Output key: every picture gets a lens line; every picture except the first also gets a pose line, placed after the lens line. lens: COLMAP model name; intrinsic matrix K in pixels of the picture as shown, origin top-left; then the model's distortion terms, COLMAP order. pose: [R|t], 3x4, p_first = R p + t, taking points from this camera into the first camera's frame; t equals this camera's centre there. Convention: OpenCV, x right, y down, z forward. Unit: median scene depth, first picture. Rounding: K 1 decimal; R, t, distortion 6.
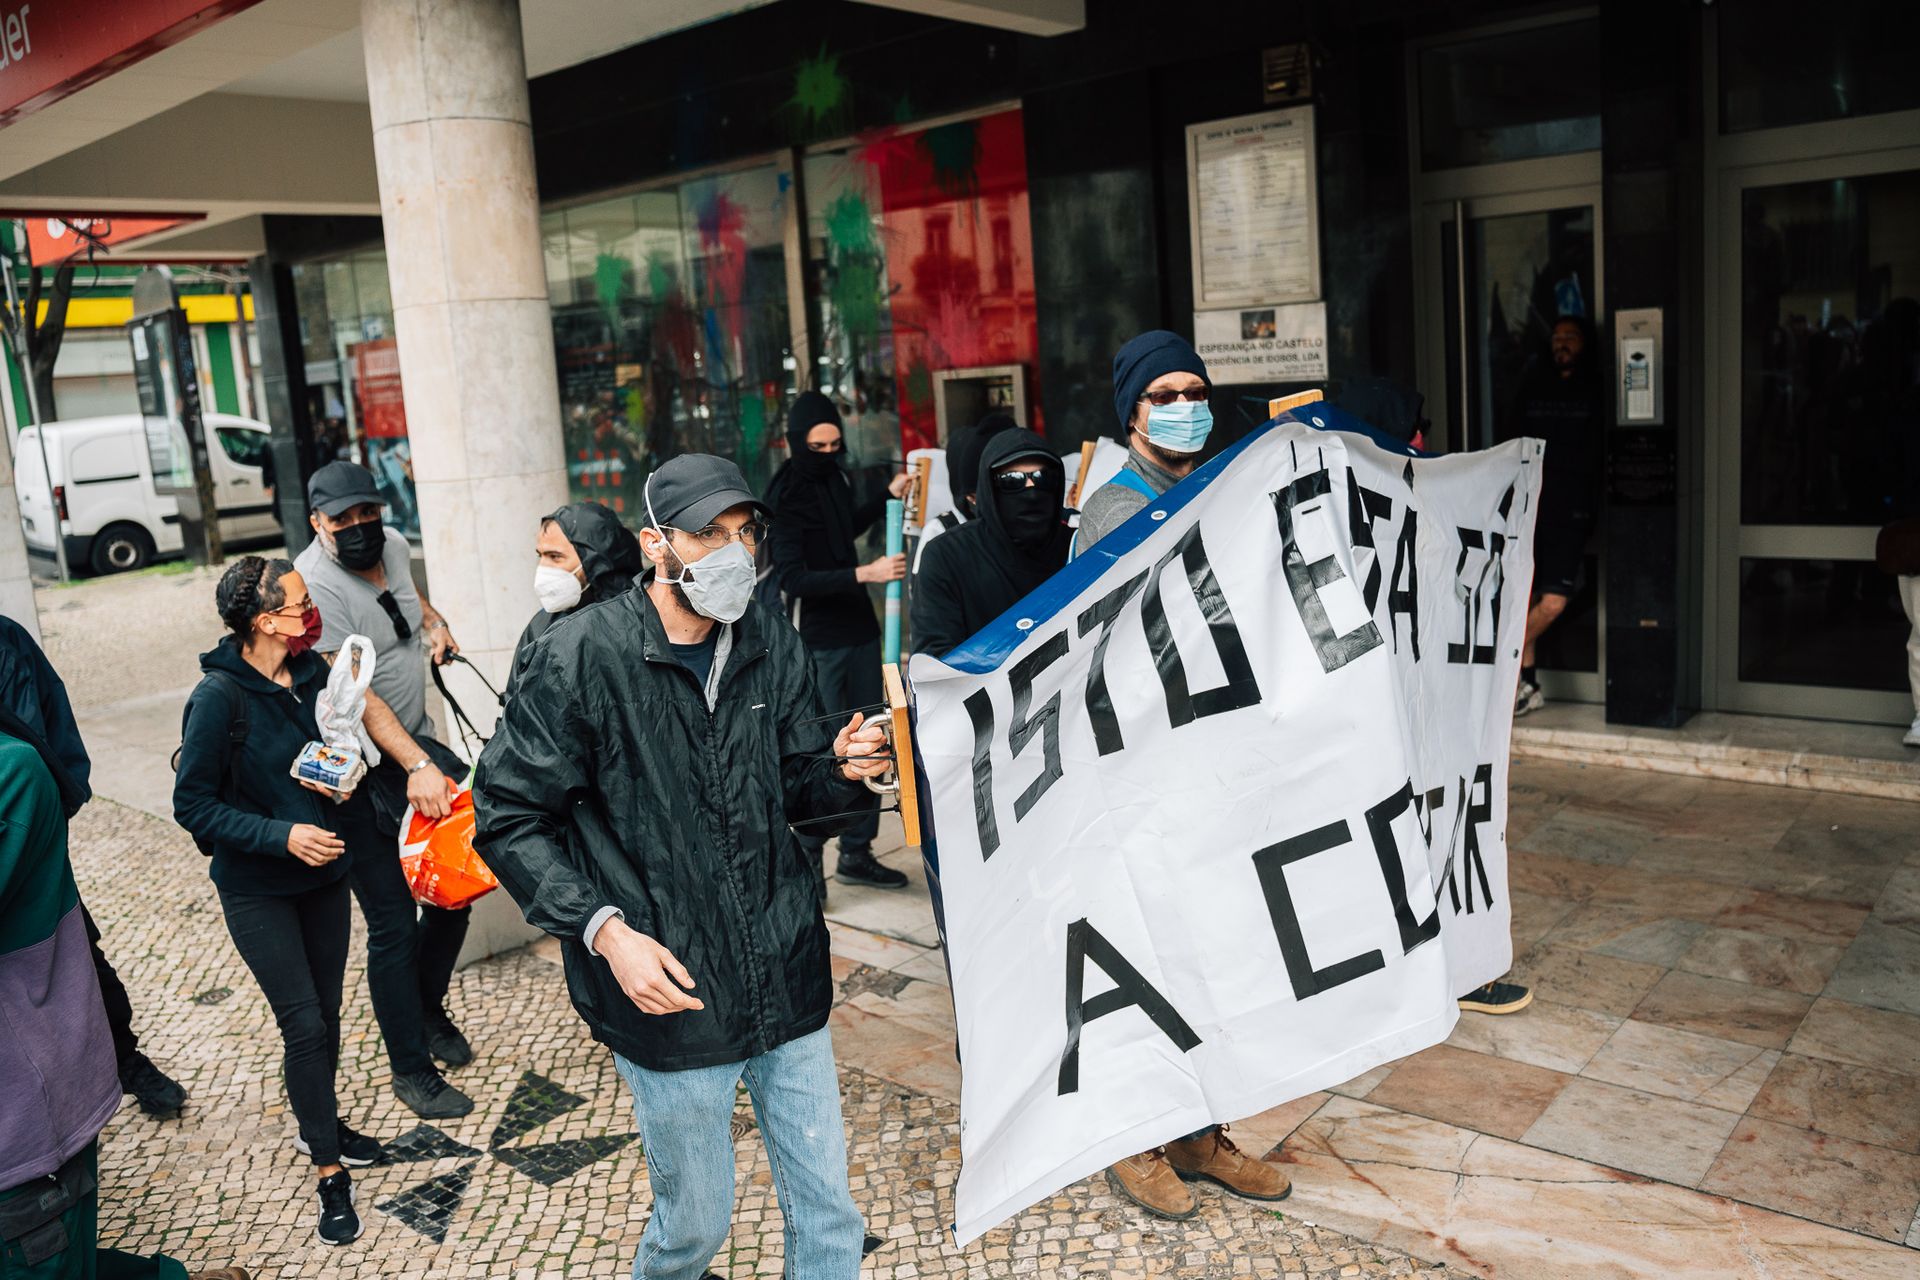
lens RADIAL K [[1565.2, 0, 960.0], [0, 1565.2, 640.0], [0, 0, 1]] dist [-0.107791, 0.070139]
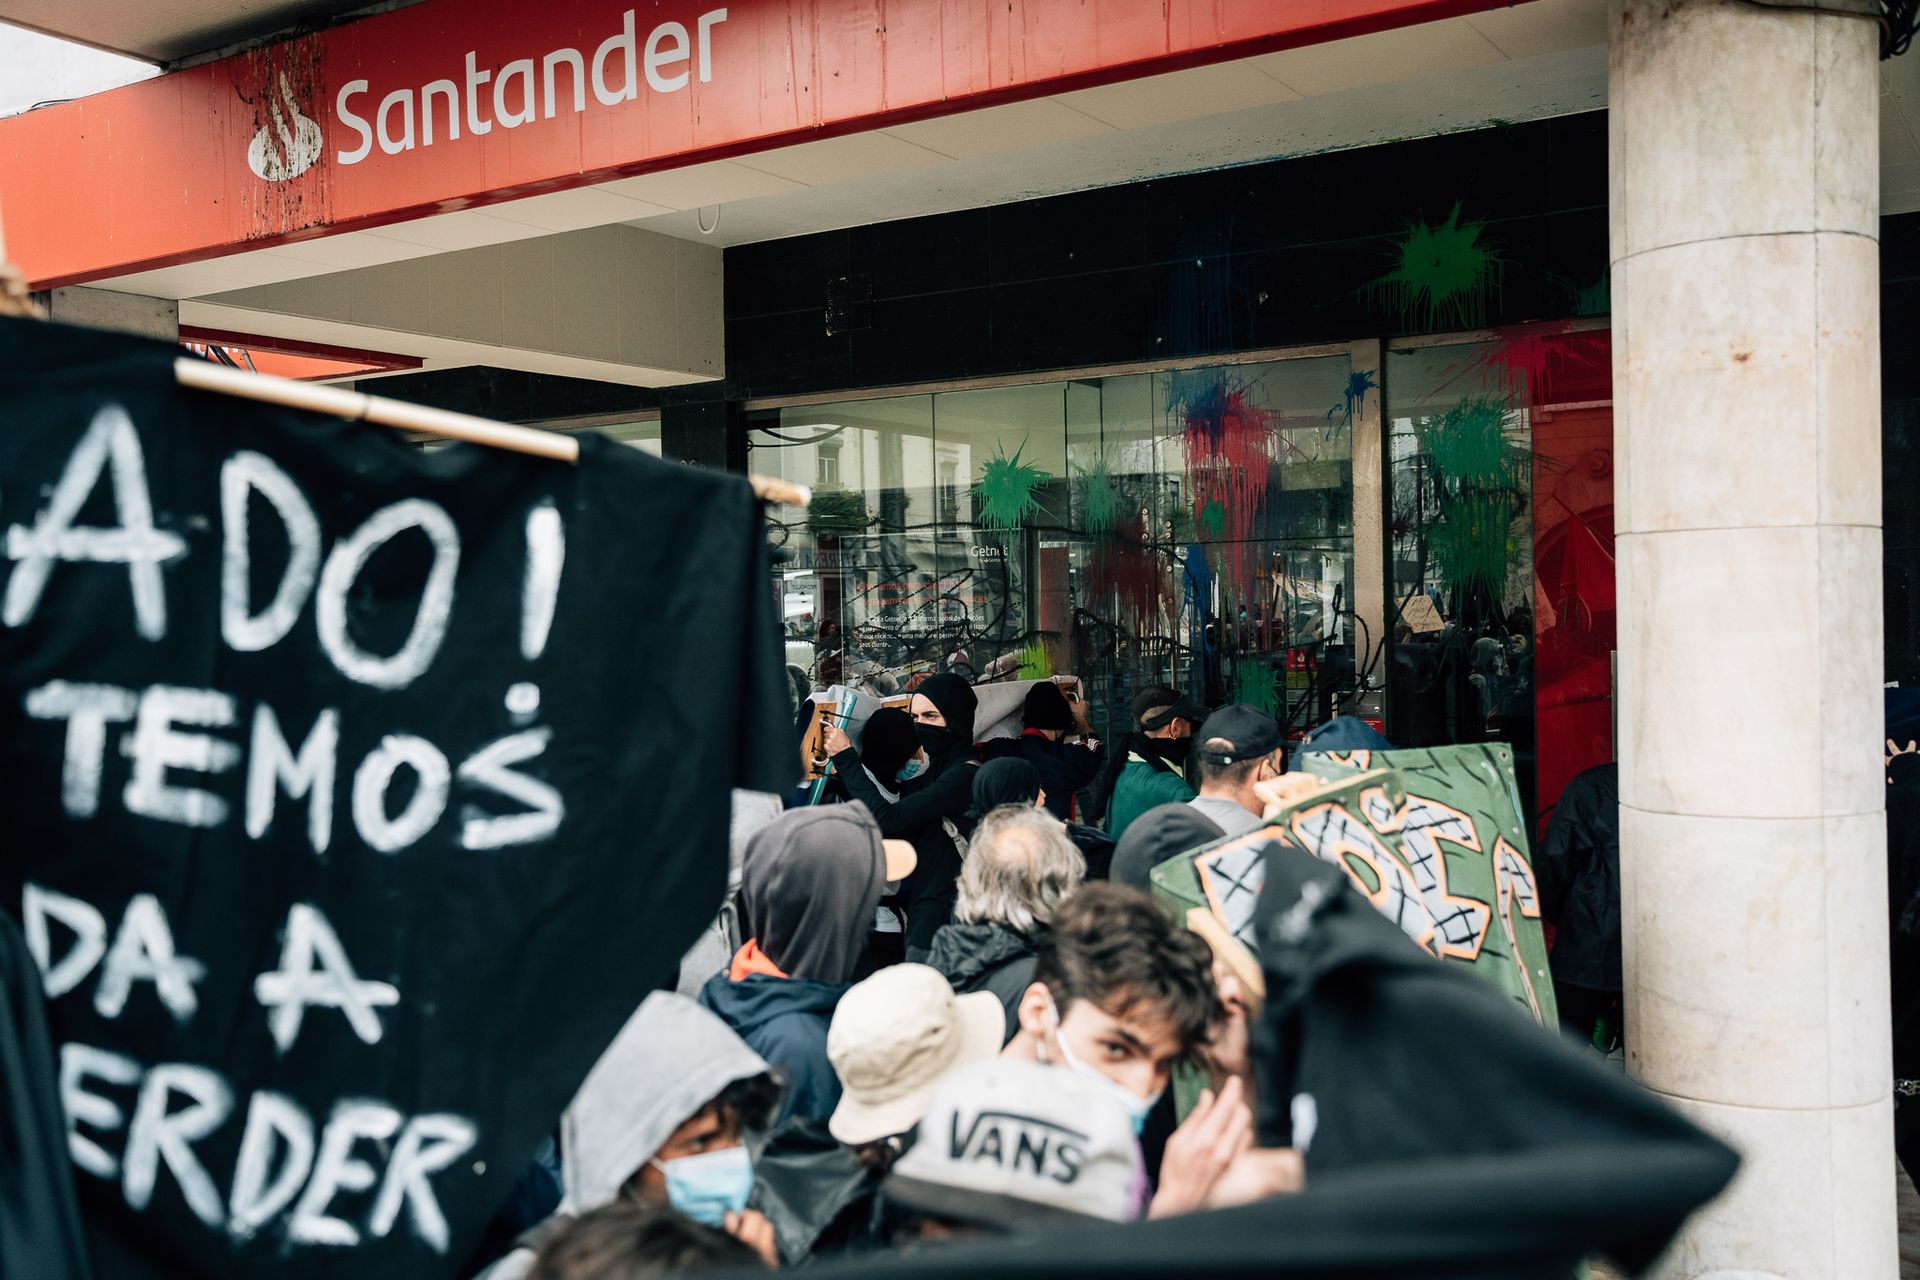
lens RADIAL K [[1872.0, 0, 960.0], [0, 1872.0, 640.0], [0, 0, 1]] dist [0.061923, 0.002412]
pose [[0.991163, 0.052328, 0.121892, -0.426341], [-0.031598, 0.985590, -0.166175, -0.022145], [-0.128831, 0.160855, 0.978534, 0.178099]]
